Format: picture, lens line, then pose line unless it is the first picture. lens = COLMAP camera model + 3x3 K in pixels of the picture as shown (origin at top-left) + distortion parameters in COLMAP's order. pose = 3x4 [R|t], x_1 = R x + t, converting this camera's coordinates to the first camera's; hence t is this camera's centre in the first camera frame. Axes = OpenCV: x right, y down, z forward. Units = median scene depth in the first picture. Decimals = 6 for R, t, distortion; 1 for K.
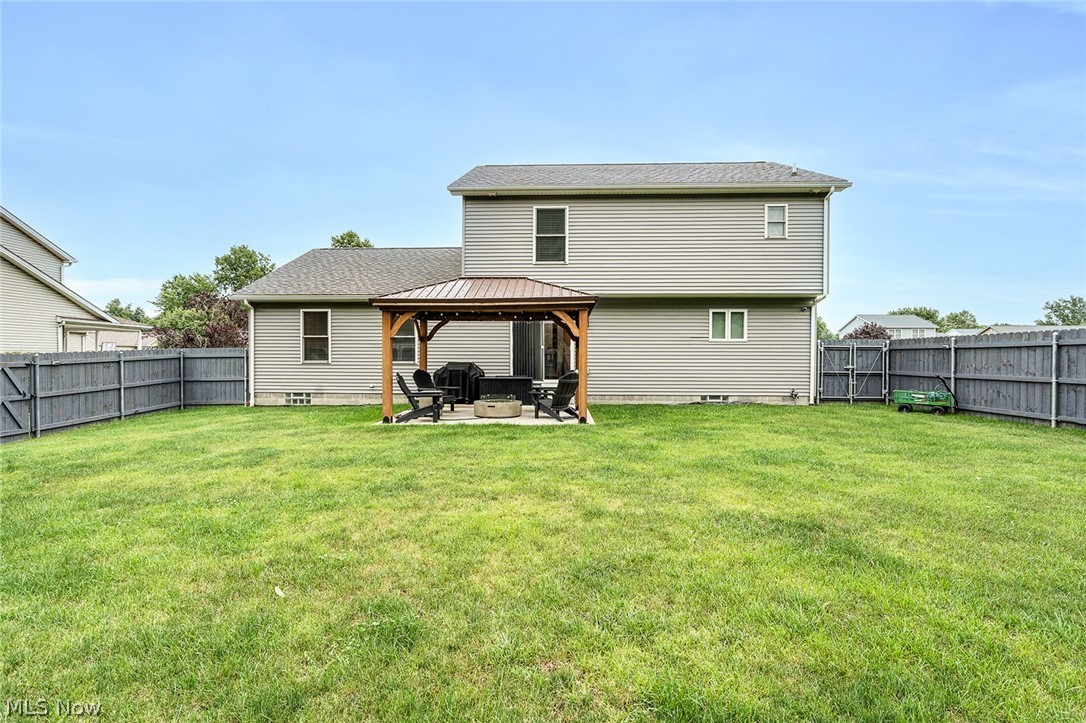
lens RADIAL K [[496.7, 0, 543.3], [0, 496.7, 364.2], [0, 0, 1]] dist [-0.005329, 0.000241]
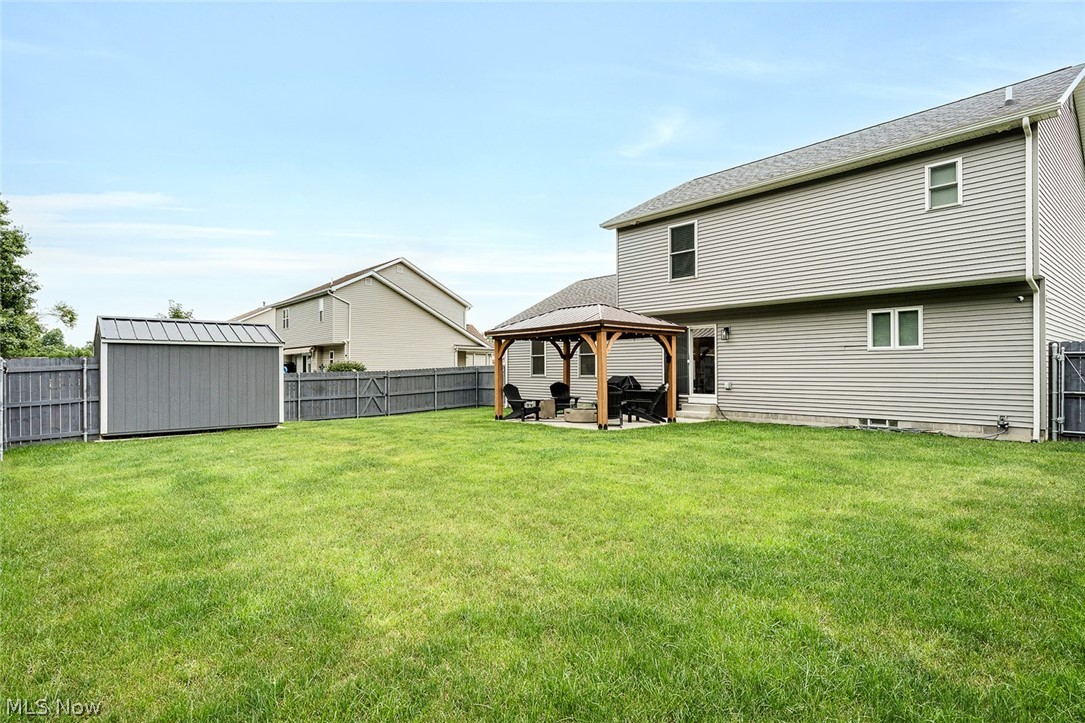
lens RADIAL K [[563.4, 0, 538.5], [0, 563.4, 368.6], [0, 0, 1]] dist [0.015786, -0.000106]
pose [[0.692233, -0.007368, -0.721636, 0.627784], [-0.004260, 0.999889, -0.014296, -0.001777], [0.721661, 0.012971, 0.692125, -0.011990]]
